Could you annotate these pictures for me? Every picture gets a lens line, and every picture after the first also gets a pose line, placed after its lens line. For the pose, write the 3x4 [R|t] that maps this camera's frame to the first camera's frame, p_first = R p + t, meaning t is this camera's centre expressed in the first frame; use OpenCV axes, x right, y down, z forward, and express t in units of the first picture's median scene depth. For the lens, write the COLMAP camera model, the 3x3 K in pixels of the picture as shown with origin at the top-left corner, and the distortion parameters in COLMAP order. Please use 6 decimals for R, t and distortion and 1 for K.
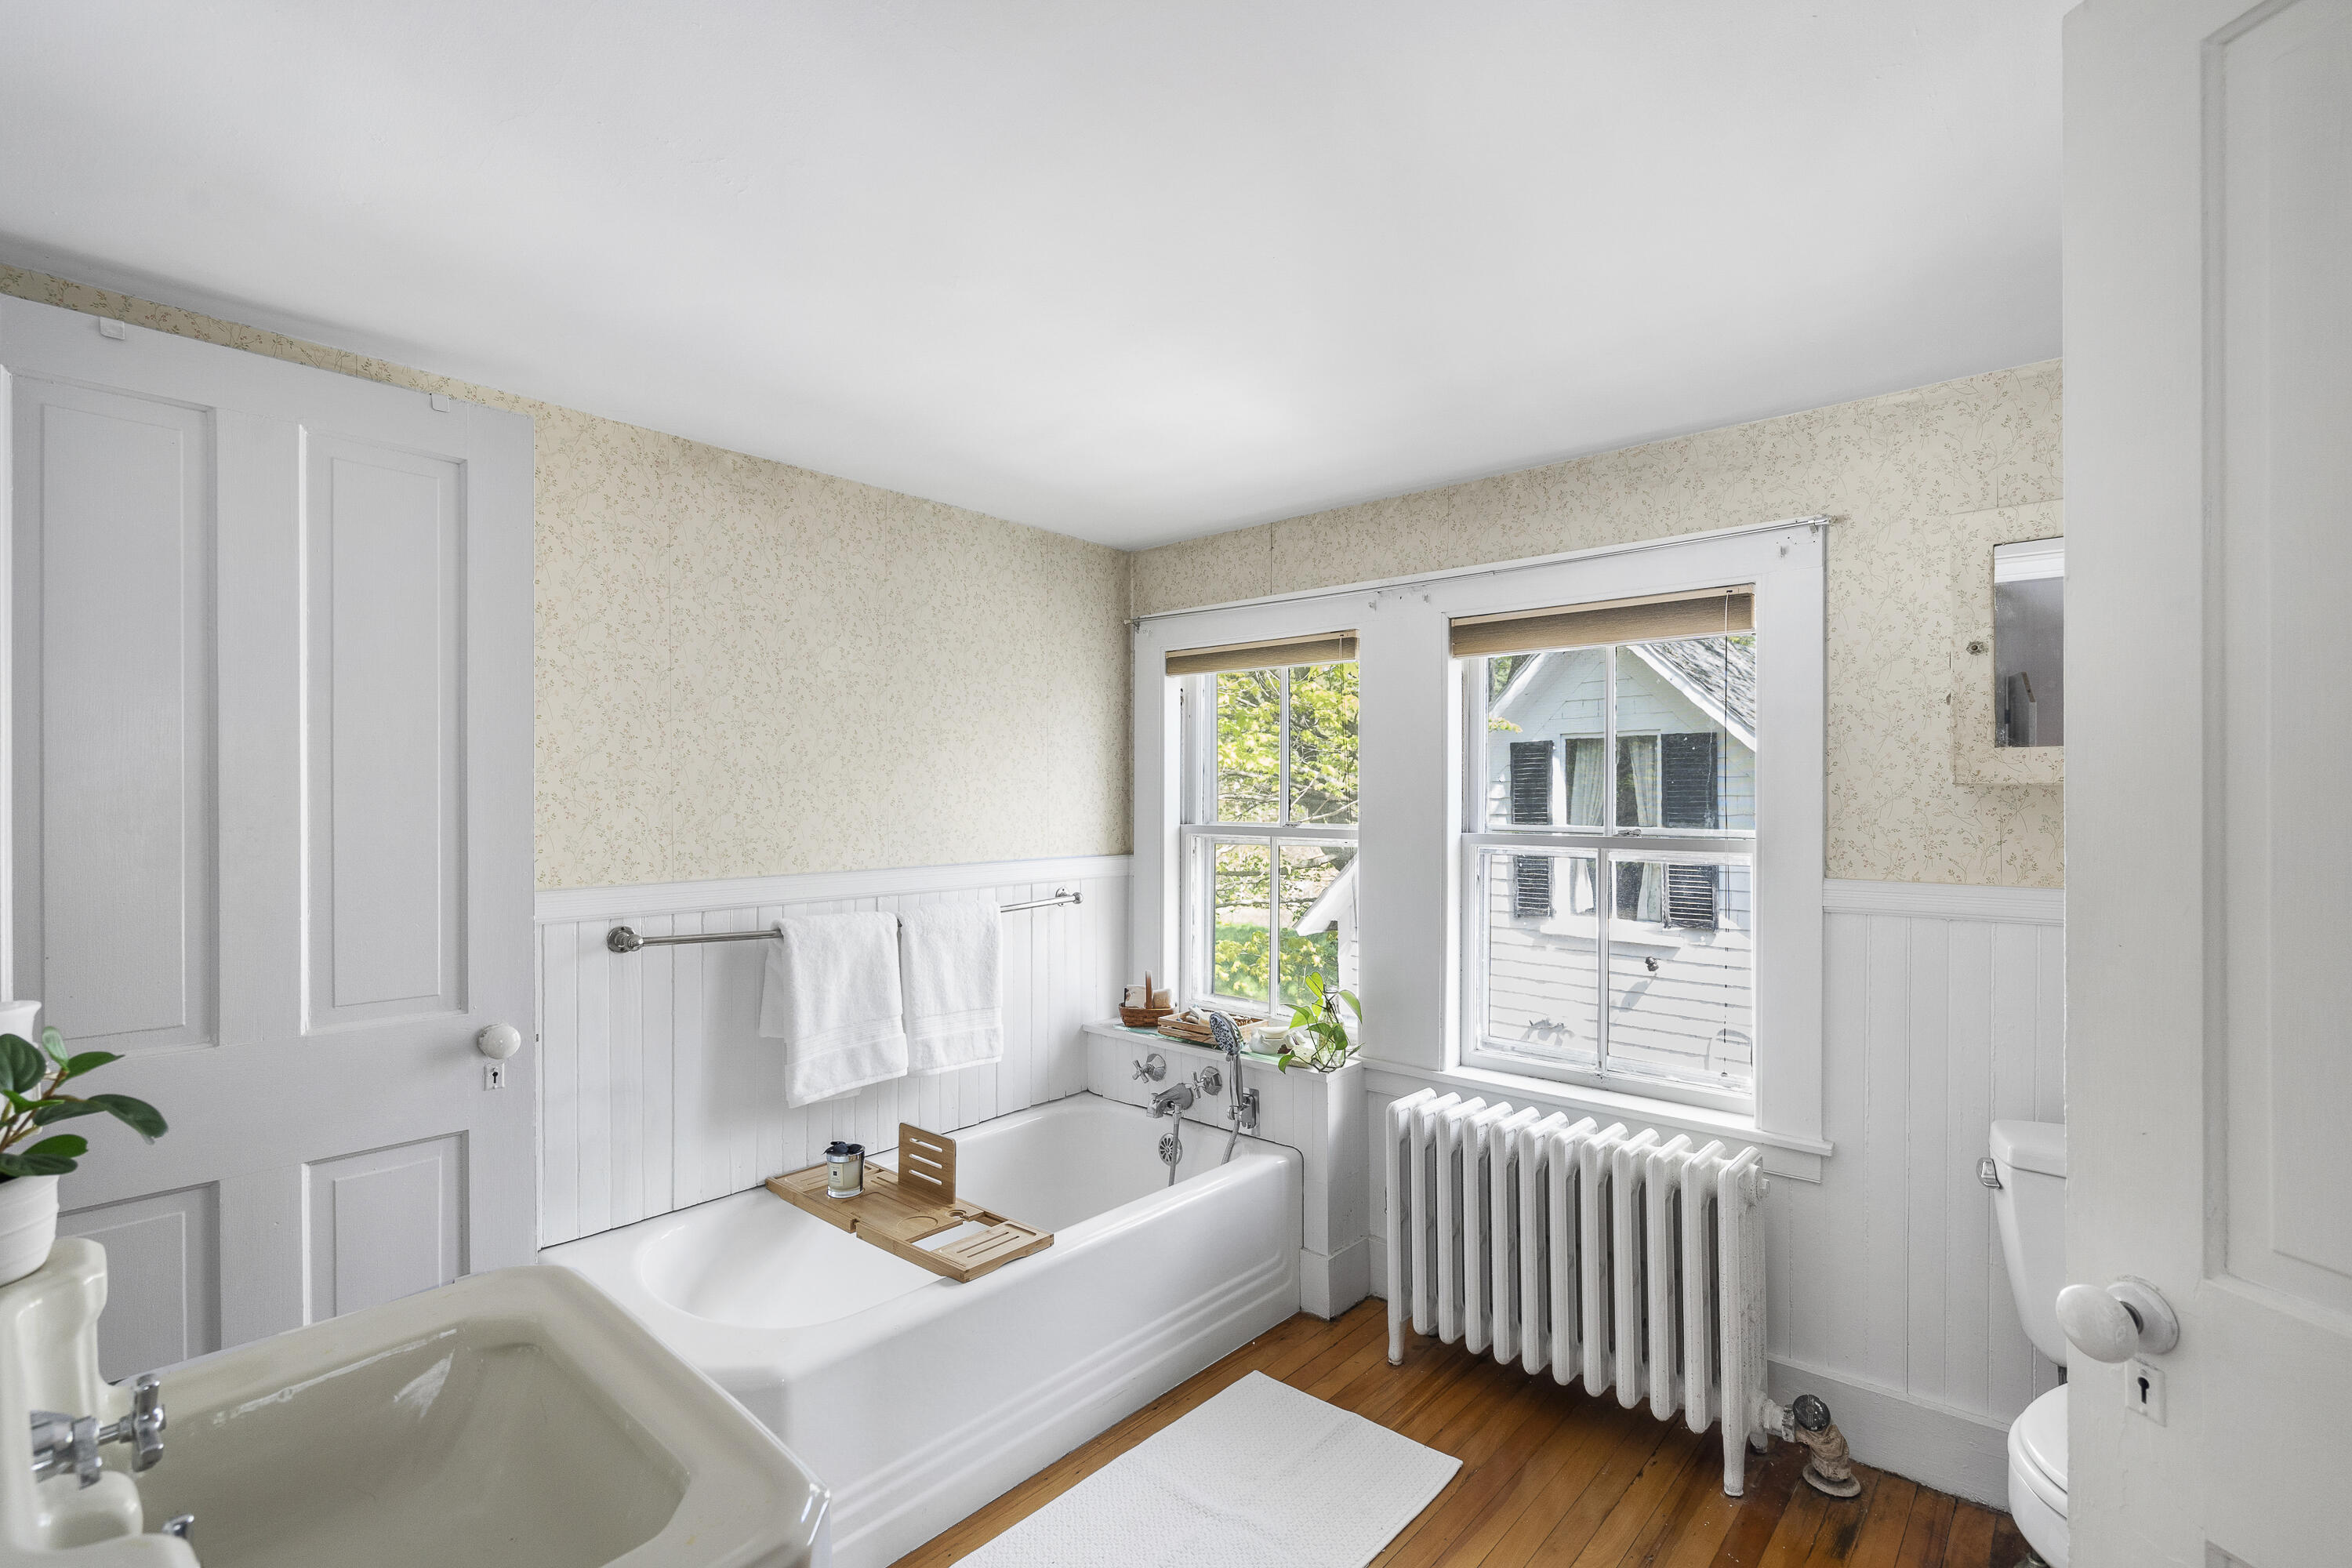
lens RADIAL K [[1077.8, 0, 1179.8], [0, 1077.8, 799.9], [0, 0, 1]] dist [0.015348, -0.000005]
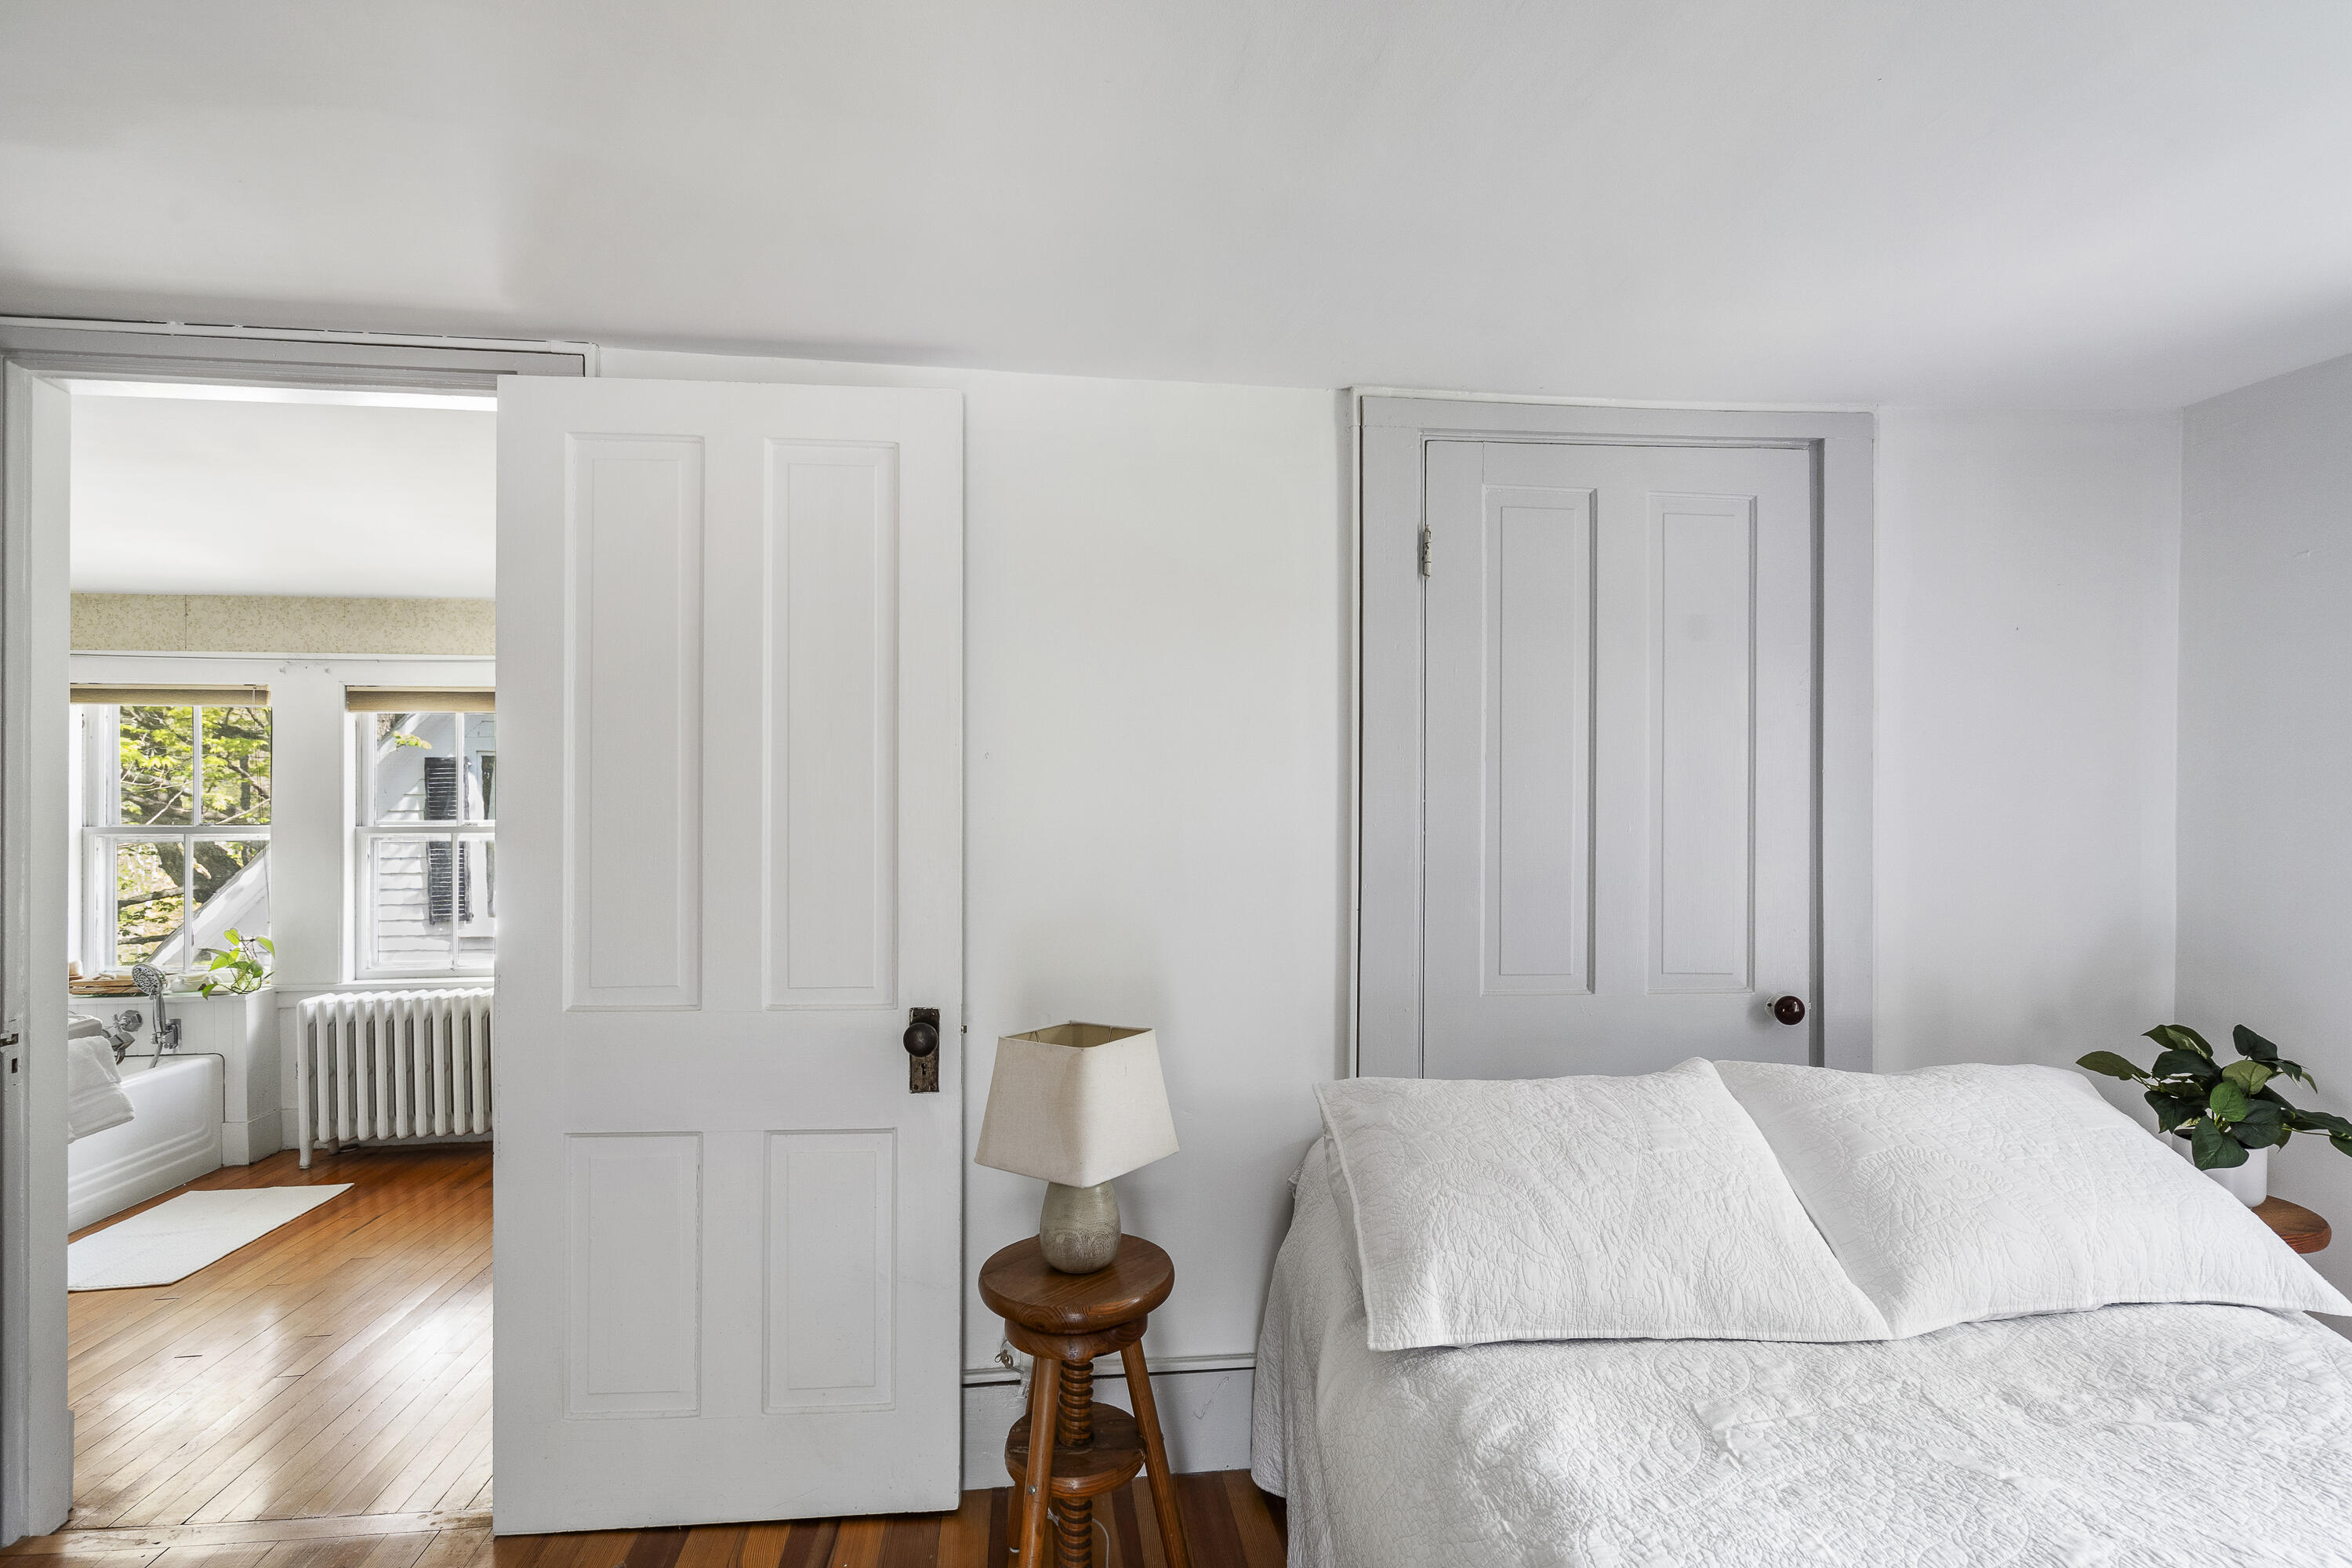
lens RADIAL K [[1182.6, 0, 1156.9], [0, 1182.6, 809.3], [0, 0, 1]] dist [0.010429, -0.000586]
pose [[0.670823, -0.002681, 0.741613, -0.223003], [0.005501, 0.999984, -0.001361, 0.014458], [-0.741597, 0.004993, 0.670827, -0.959733]]
